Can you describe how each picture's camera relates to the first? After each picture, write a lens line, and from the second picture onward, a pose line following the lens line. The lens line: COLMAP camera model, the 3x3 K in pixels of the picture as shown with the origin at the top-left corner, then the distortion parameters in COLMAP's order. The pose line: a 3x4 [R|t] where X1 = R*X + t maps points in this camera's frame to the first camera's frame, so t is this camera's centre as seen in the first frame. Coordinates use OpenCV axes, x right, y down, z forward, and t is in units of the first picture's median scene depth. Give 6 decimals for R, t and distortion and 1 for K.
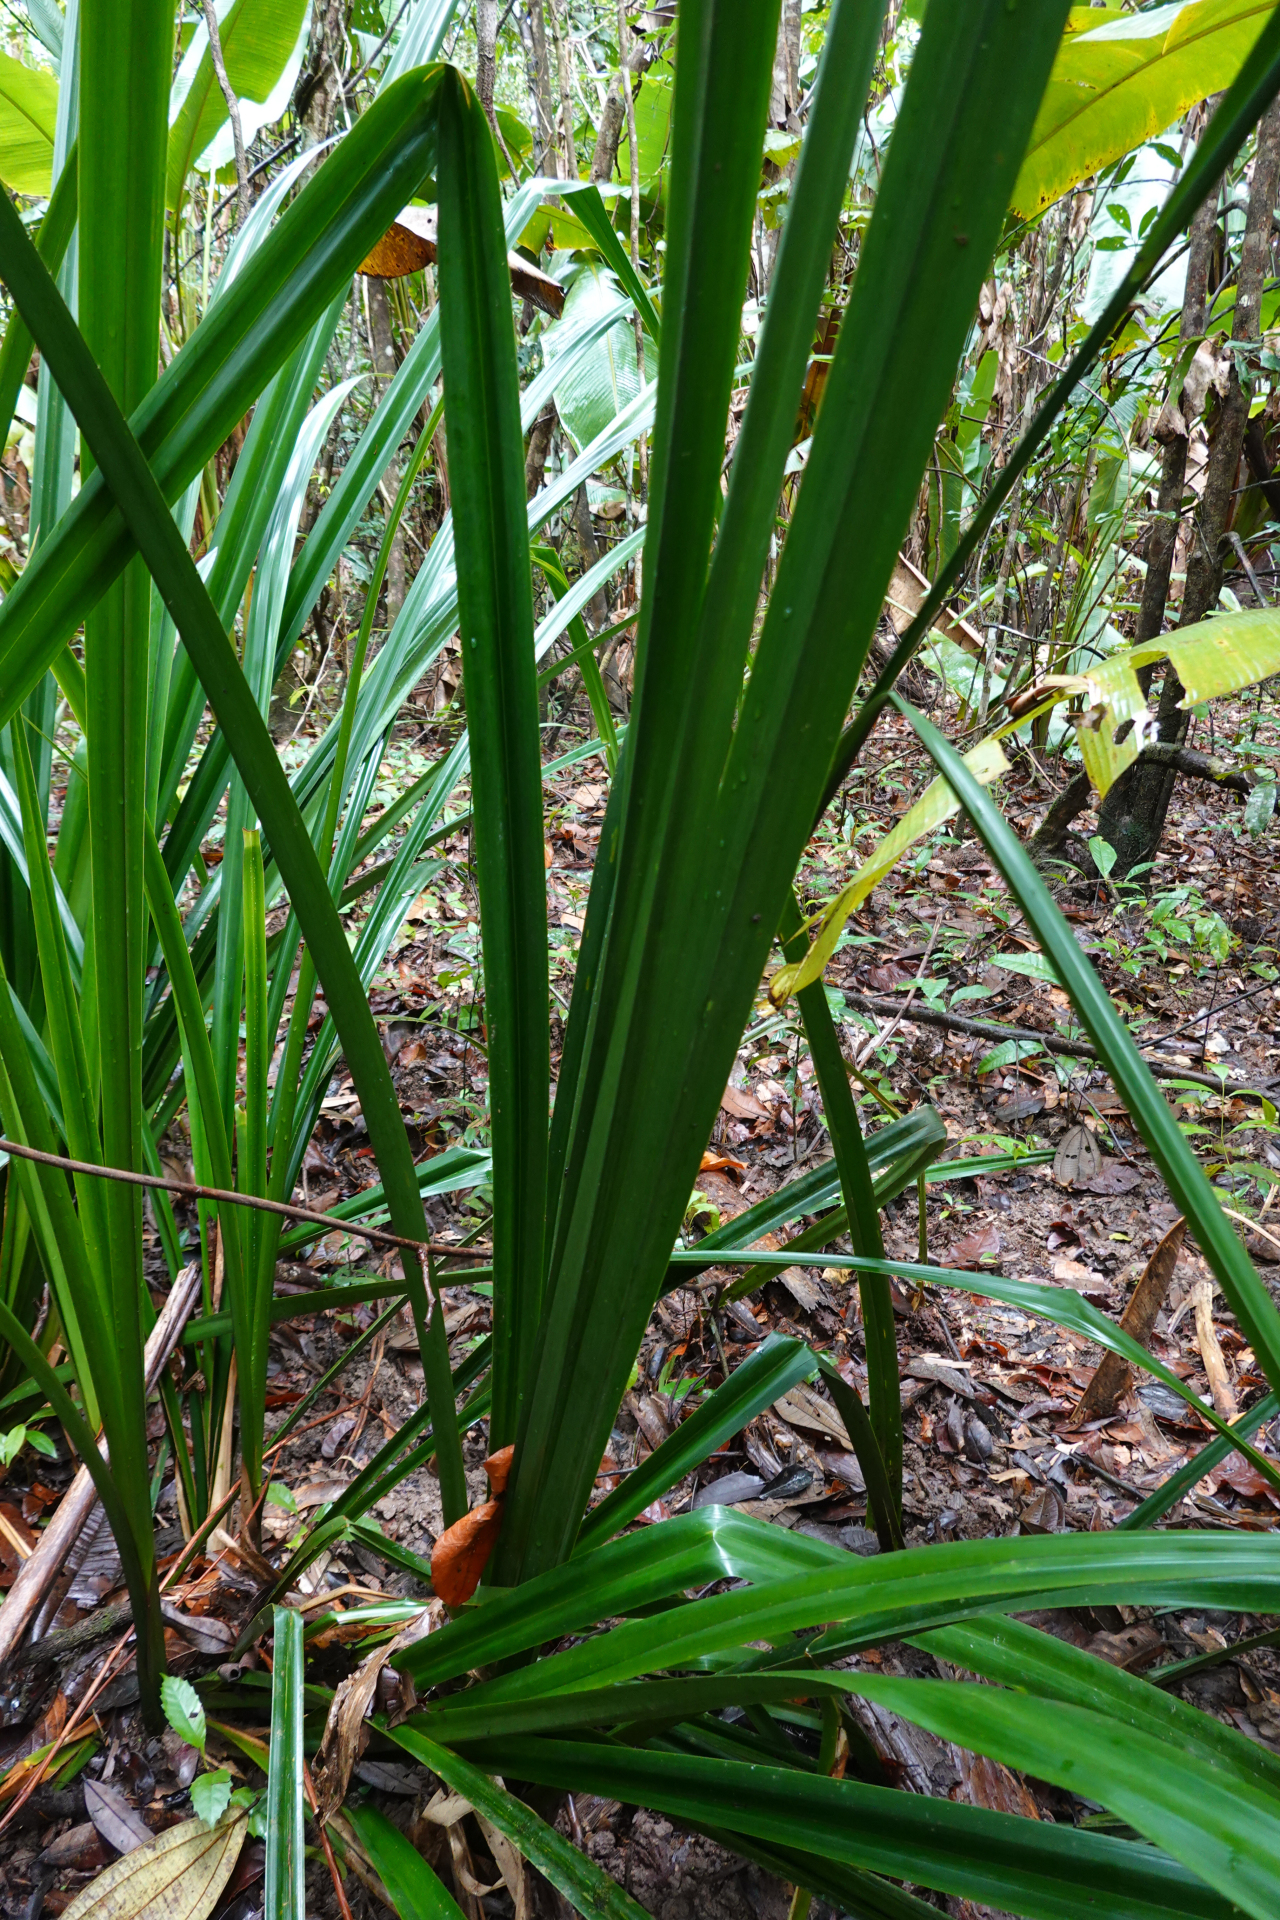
lens RADIAL K [[1270.7, 0, 640.8], [0, 1270.7, 958.9], [0, 0, 1]] dist [-0.006630, -0.001245]
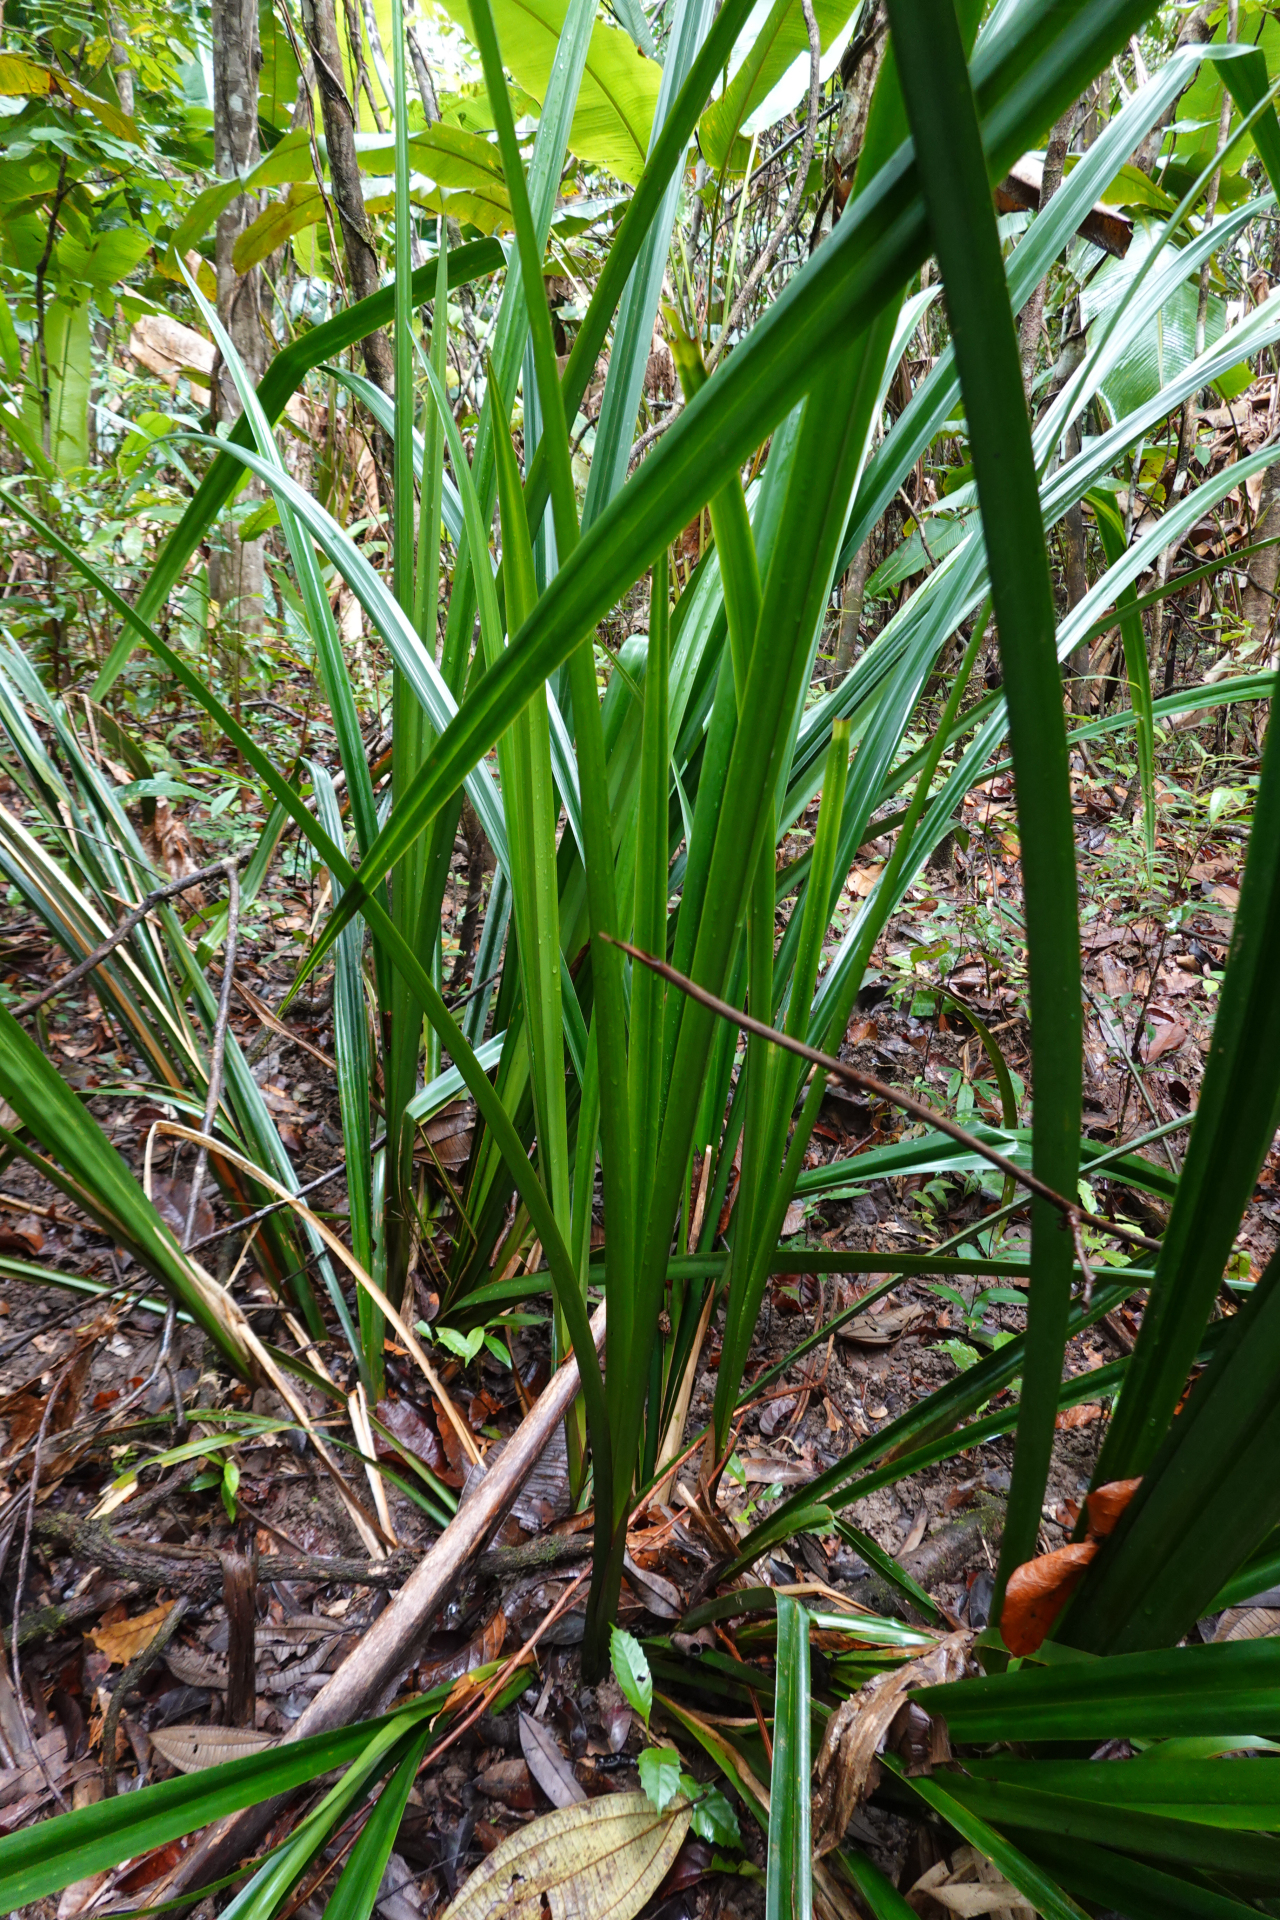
lens RADIAL K [[1270.7, 0, 639.3], [0, 1270.7, 960.5], [0, 0, 1]] dist [-0.006630, -0.001245]
pose [[0.947026, 0.132661, -0.292477, -0.141416], [-0.134199, 0.990843, 0.014895, 0.063200], [0.291775, 0.025144, 0.956156, 0.100598]]
